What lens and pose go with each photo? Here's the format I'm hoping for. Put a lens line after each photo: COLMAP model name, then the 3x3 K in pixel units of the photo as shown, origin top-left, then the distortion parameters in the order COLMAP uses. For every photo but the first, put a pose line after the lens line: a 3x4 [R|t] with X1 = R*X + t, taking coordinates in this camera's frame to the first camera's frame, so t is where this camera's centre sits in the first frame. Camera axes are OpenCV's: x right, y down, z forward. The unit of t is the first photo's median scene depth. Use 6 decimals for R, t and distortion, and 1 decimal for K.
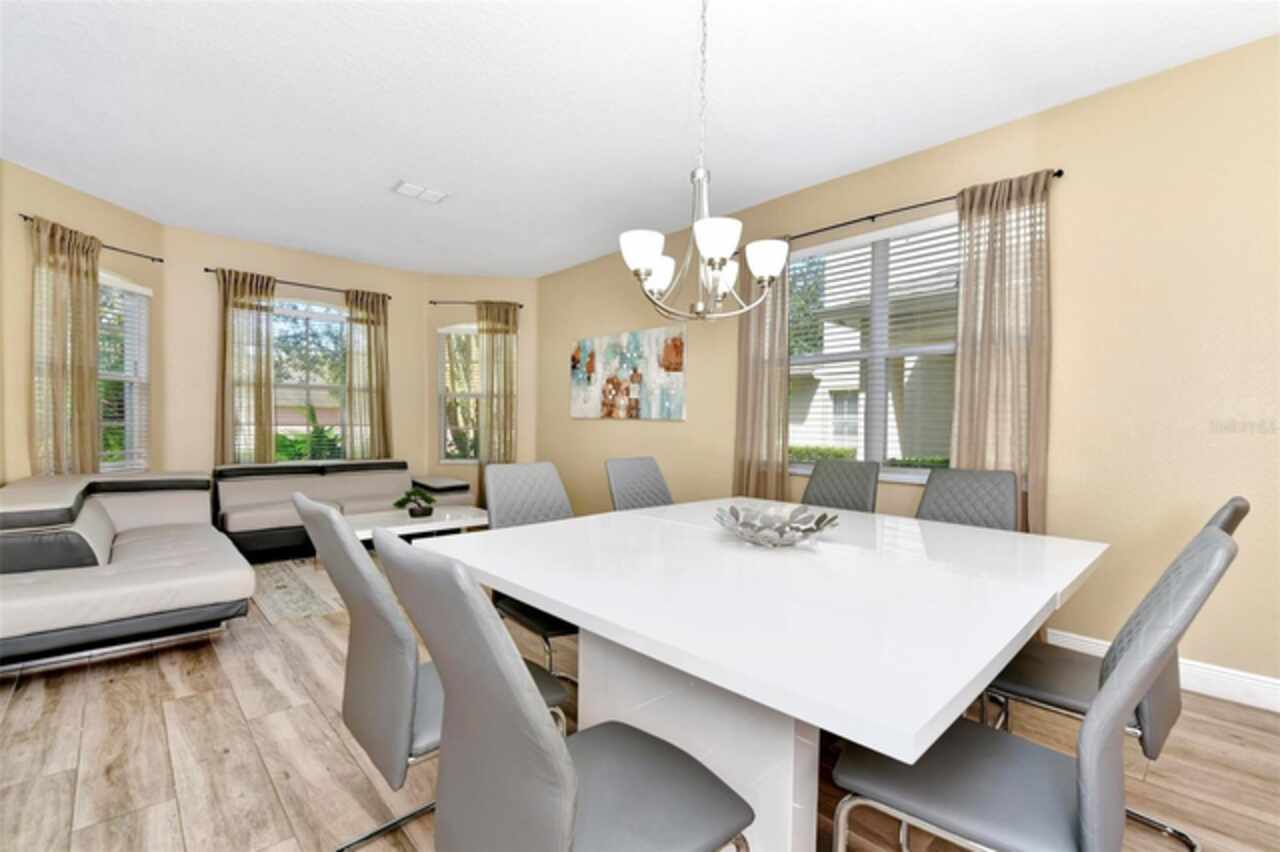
lens RADIAL K [[558.2, 0, 643.7], [0, 558.2, 447.5], [0, 0, 1]] dist [-0.000971, -0.000169]
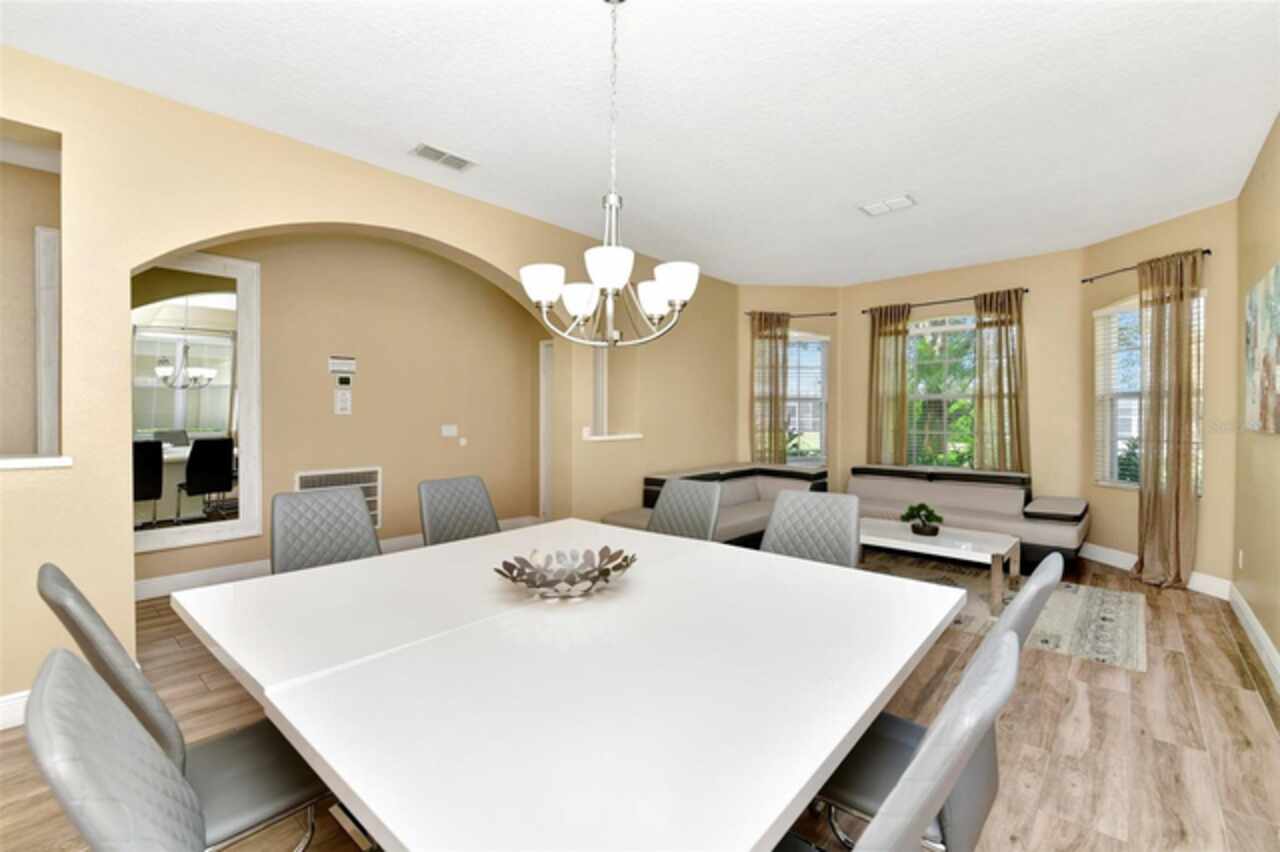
lens RADIAL K [[548.8, 0, 641.7], [0, 548.8, 423.2], [0, 0, 1]] dist [-0.002647, -0.007195]
pose [[0.101523, -0.002193, -0.994831, 0.399802], [-0.036788, 0.999305, -0.005957, -0.035488], [0.994153, 0.037202, 0.101372, 0.363027]]
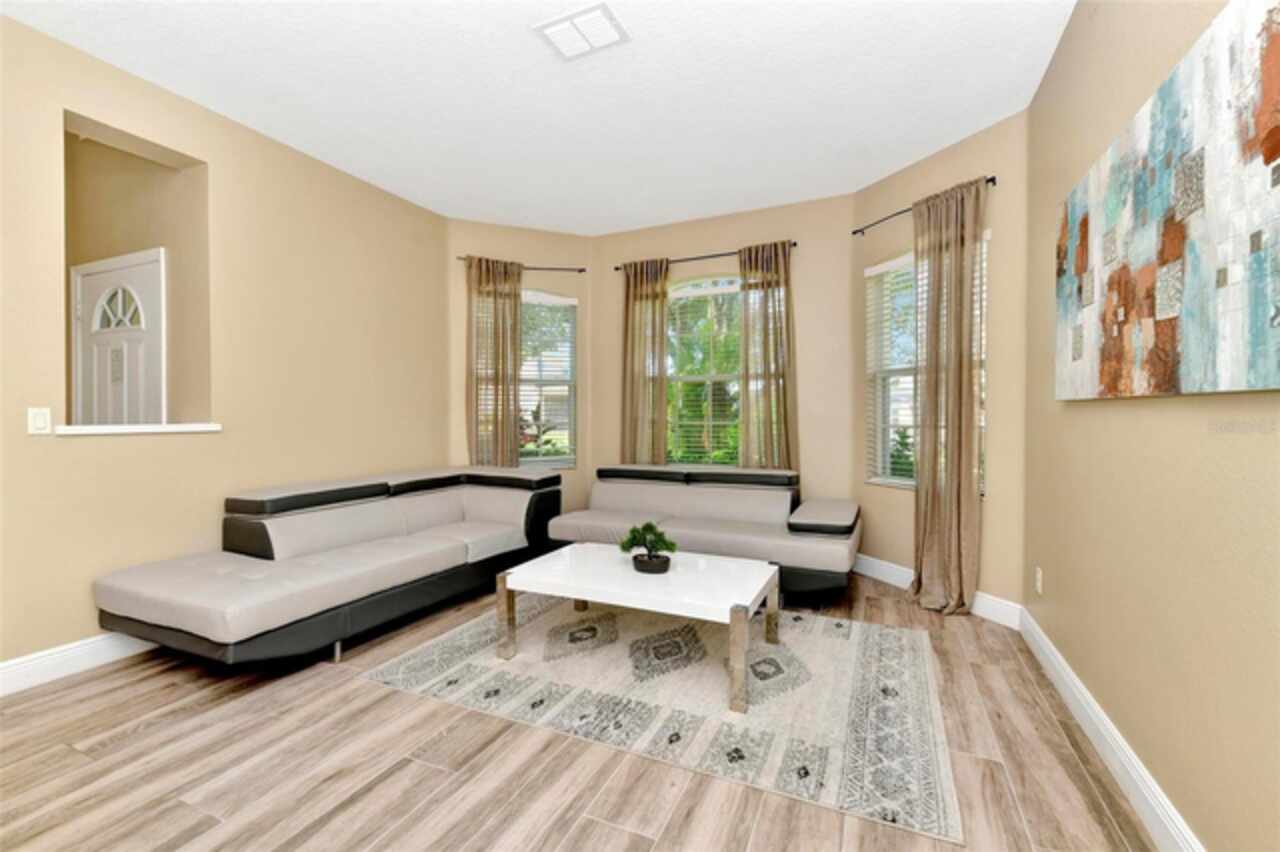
lens RADIAL K [[546.2, 0, 640.0], [0, 546.2, 426.0], [0, 0, 1]] dist [0.009546, -0.000745]
pose [[0.399273, -0.002346, -0.916829, 0.125040], [-0.028315, 0.999488, -0.014888, -0.022815], [0.916395, 0.031905, 0.399002, 0.633049]]
